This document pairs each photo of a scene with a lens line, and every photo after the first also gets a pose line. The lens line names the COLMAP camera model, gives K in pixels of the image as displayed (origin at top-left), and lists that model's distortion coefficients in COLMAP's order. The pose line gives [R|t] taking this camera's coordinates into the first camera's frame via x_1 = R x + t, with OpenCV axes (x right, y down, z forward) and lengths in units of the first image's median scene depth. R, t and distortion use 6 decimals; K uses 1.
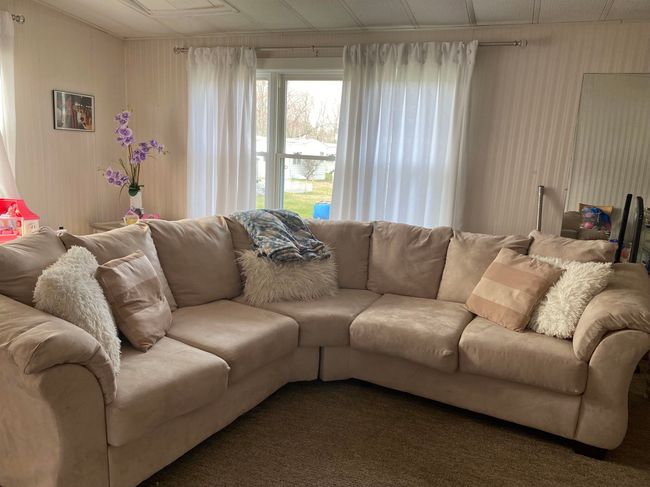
lens RADIAL K [[486.9, 0, 322.5], [0, 486.9, 240.7], [0, 0, 1]] dist [0.044375, -0.054108]
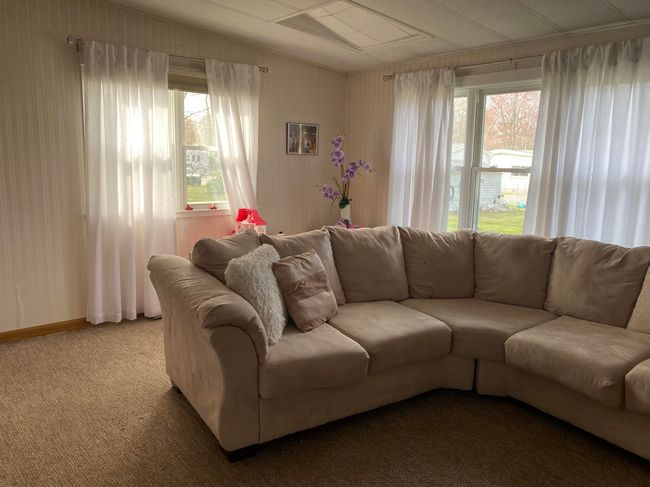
lens RADIAL K [[486.9, 0, 322.5], [0, 486.9, 240.7], [0, 0, 1]] dist [0.044375, -0.054108]
pose [[0.878427, 0.043971, -0.475848, 0.161993], [-0.060400, 0.997988, -0.019279, 0.012630], [0.474043, 0.045677, 0.879316, -0.038477]]
